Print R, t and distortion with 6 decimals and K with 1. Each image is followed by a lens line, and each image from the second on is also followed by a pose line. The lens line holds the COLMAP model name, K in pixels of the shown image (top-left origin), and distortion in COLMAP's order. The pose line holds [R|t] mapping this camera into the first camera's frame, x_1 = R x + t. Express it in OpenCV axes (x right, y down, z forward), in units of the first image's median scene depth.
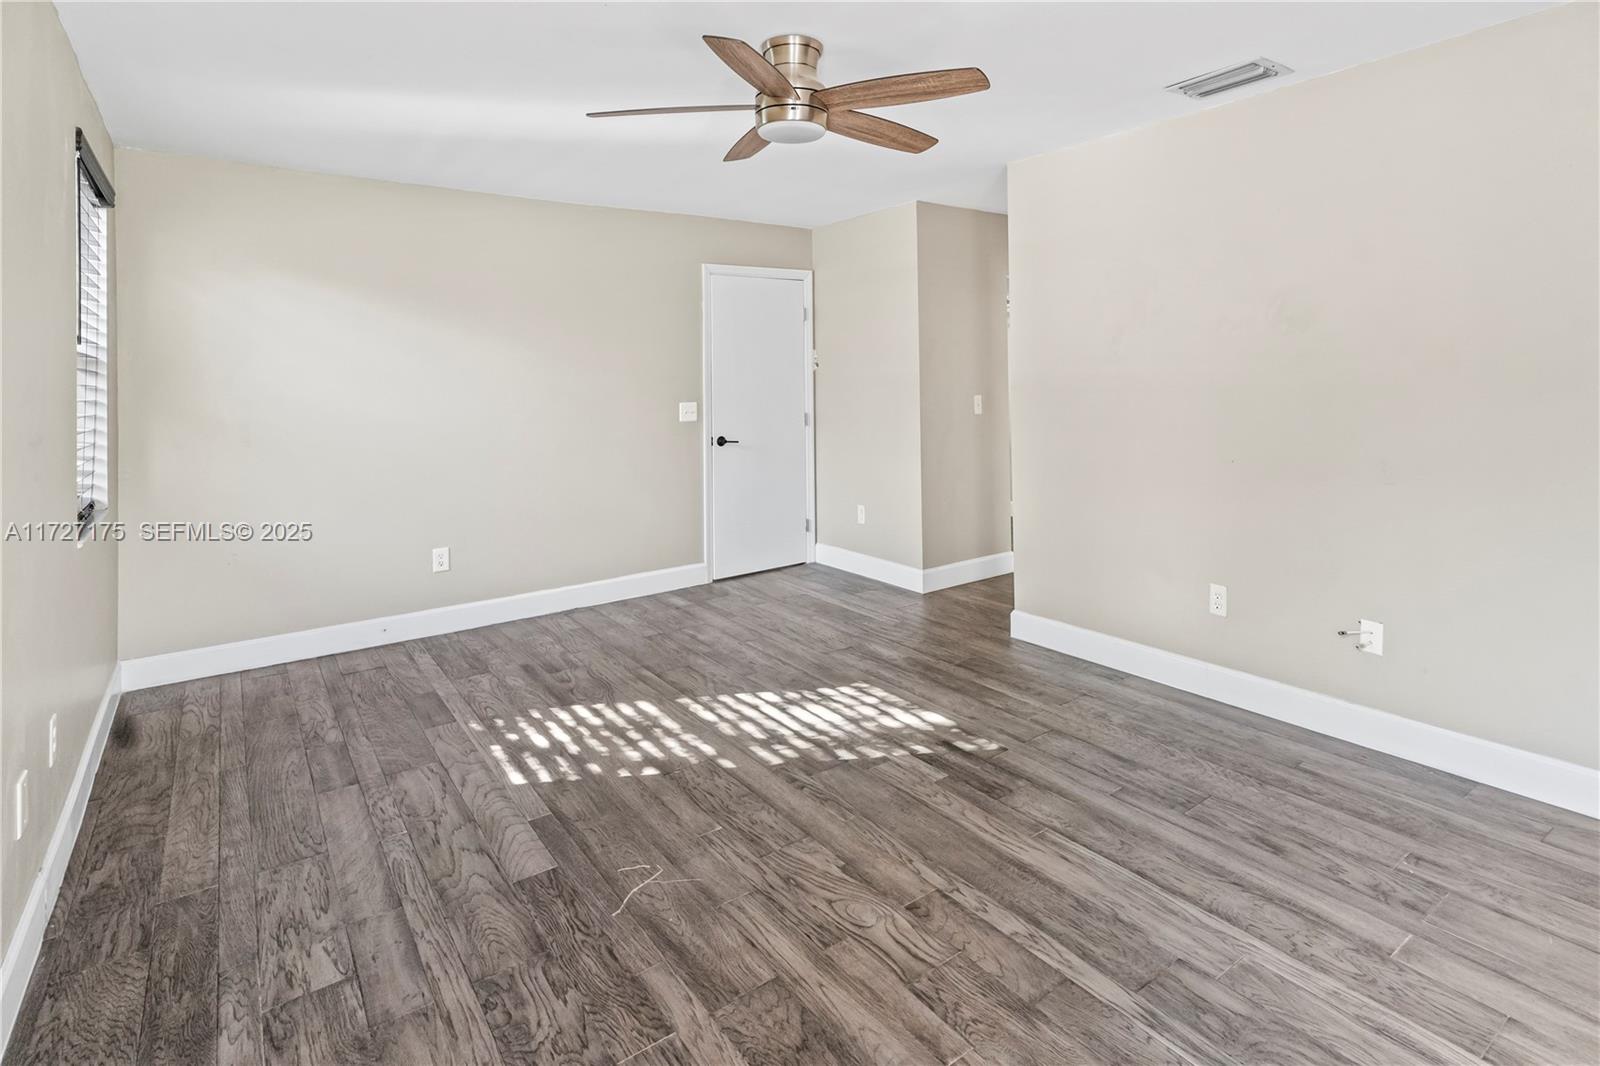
lens RADIAL K [[784.6, 0, 800.0], [0, 784.6, 533.0], [0, 0, 1]] dist [0.012402, -0.001496]
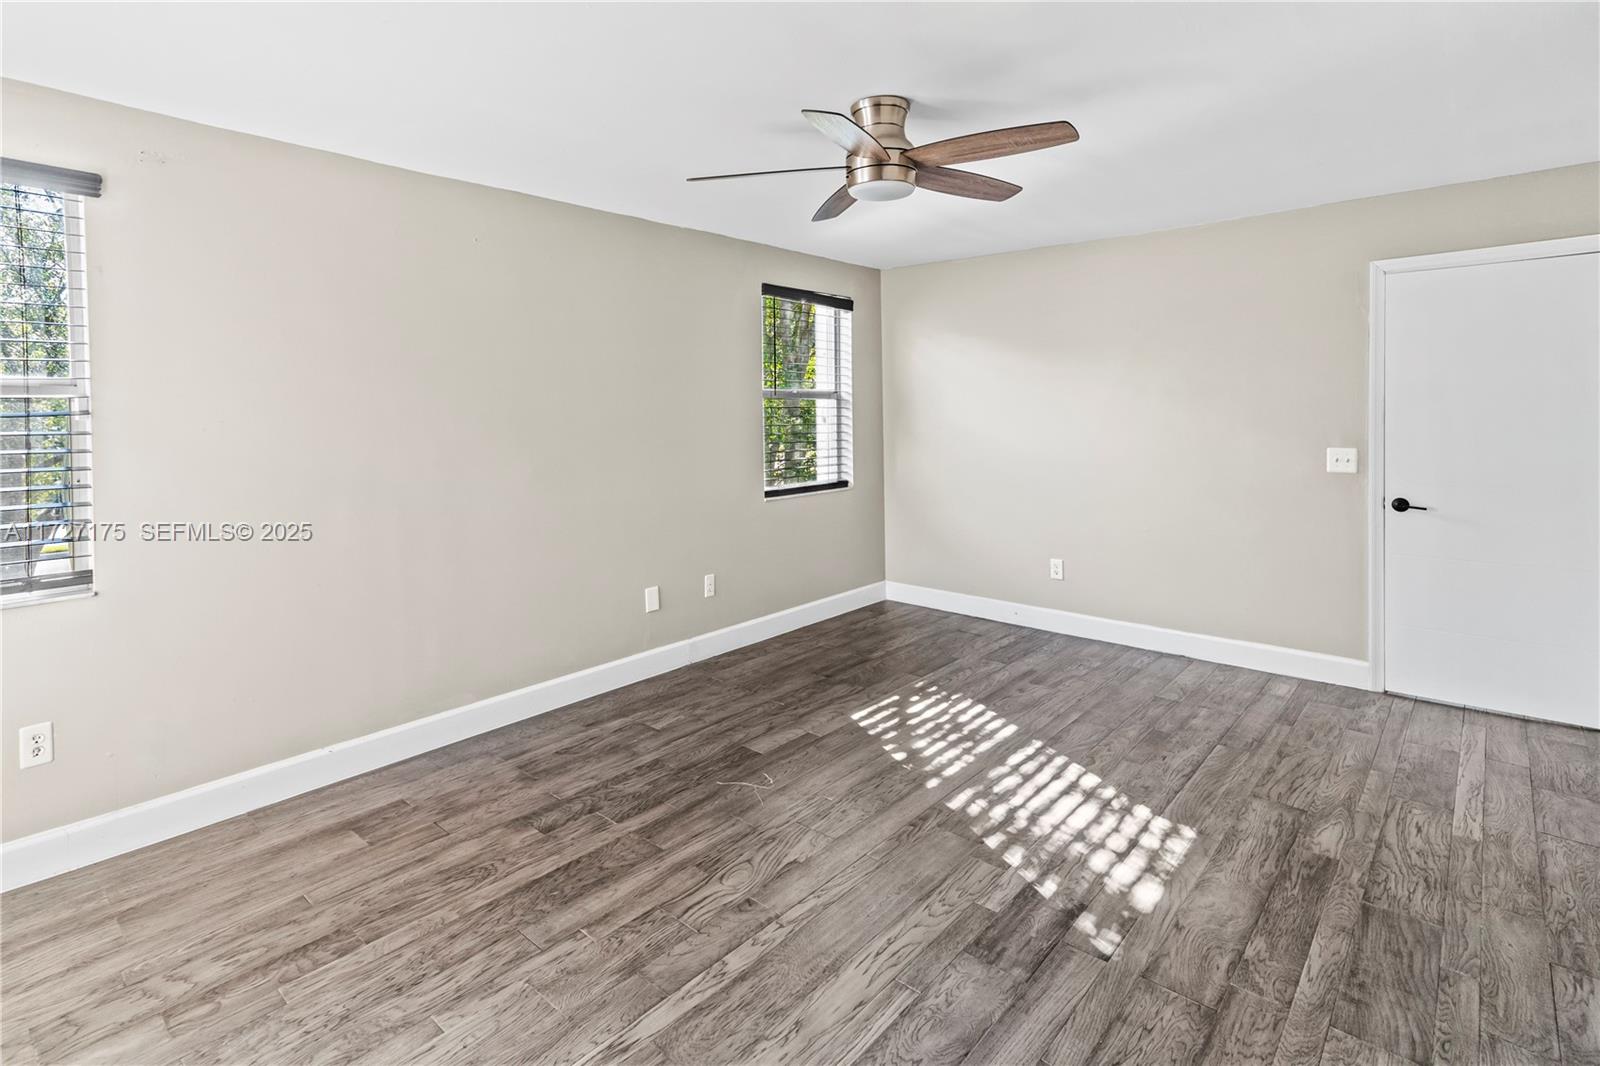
lens RADIAL K [[784.6, 0, 800.0], [0, 784.6, 533.0], [0, 0, 1]] dist [0.012402, -0.001496]
pose [[0.225596, 0.168815, -0.959483, 0.955639], [-0.184254, 0.974491, 0.128133, -0.160168], [0.956638, 0.147882, 0.250946, 0.594181]]
